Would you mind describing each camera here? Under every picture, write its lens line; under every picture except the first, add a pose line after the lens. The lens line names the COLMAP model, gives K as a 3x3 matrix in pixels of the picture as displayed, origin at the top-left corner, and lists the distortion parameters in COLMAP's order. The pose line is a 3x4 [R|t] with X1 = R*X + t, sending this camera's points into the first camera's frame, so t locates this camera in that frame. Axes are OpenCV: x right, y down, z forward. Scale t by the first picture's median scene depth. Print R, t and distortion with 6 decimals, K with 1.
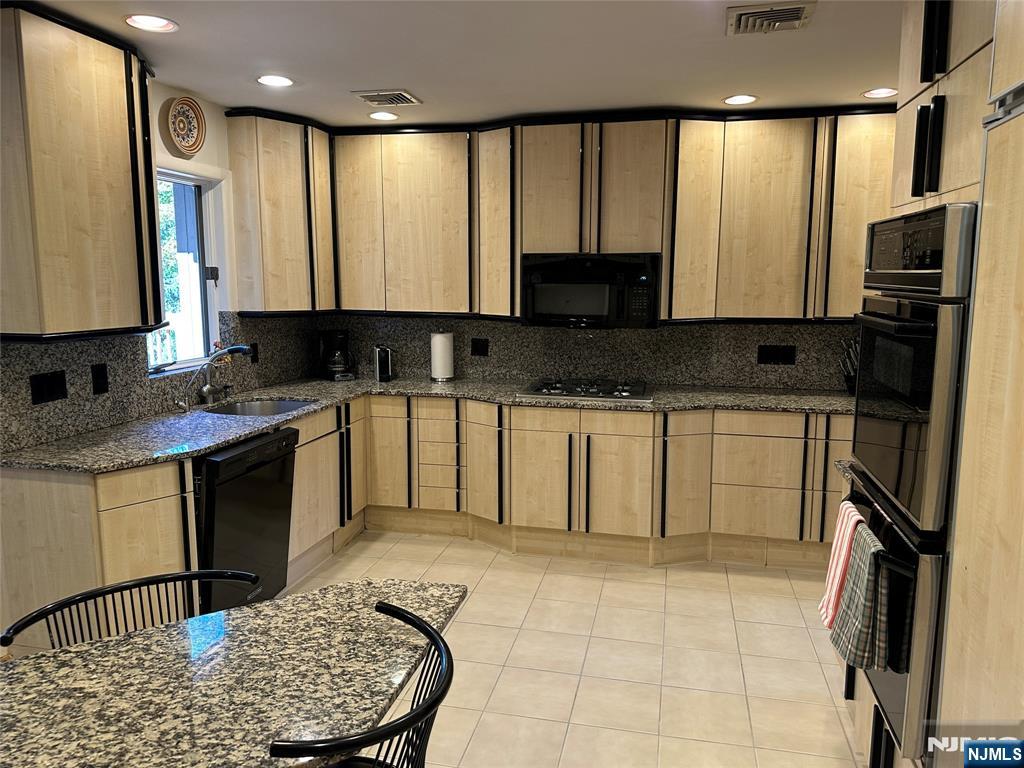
lens RADIAL K [[722.9, 0, 514.4], [0, 722.9, 380.4], [0, 0, 1]] dist [-0.003905, -0.006647]
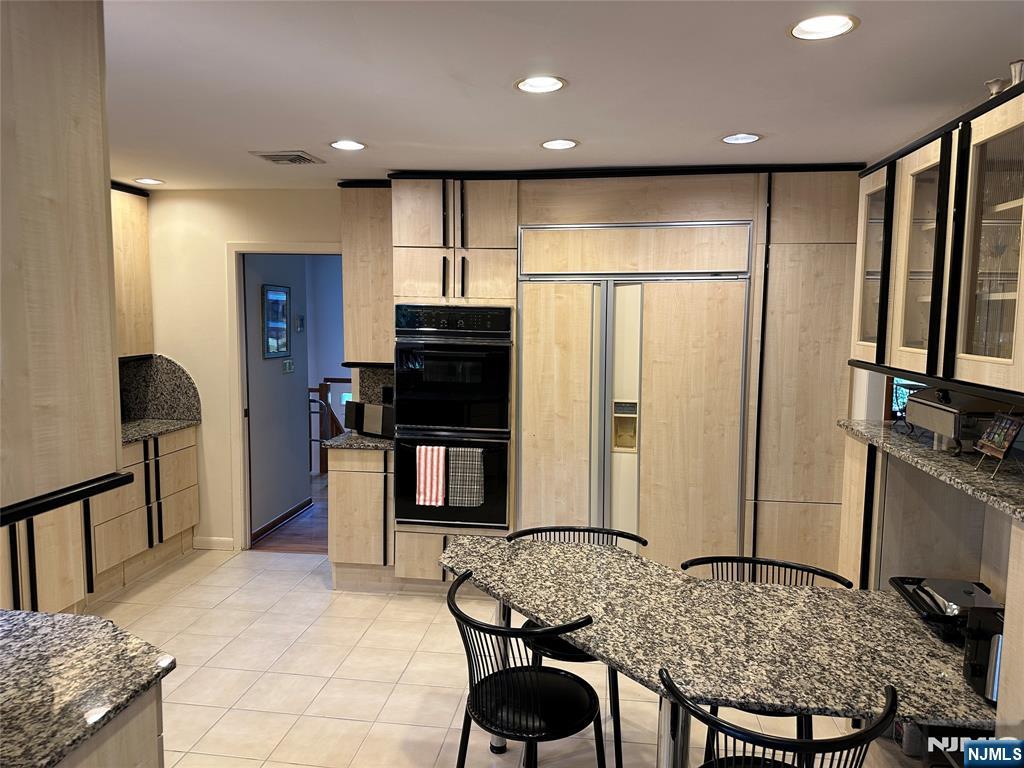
lens RADIAL K [[714.0, 0, 516.0], [0, 714.0, 379.5], [0, 0, 1]] dist [0.099034, -0.150199]
pose [[-0.084586, -0.098670, 0.991519, -1.831615], [0.126516, 0.985968, 0.108911, -0.233247], [-0.988352, 0.134655, -0.070916, 1.069944]]
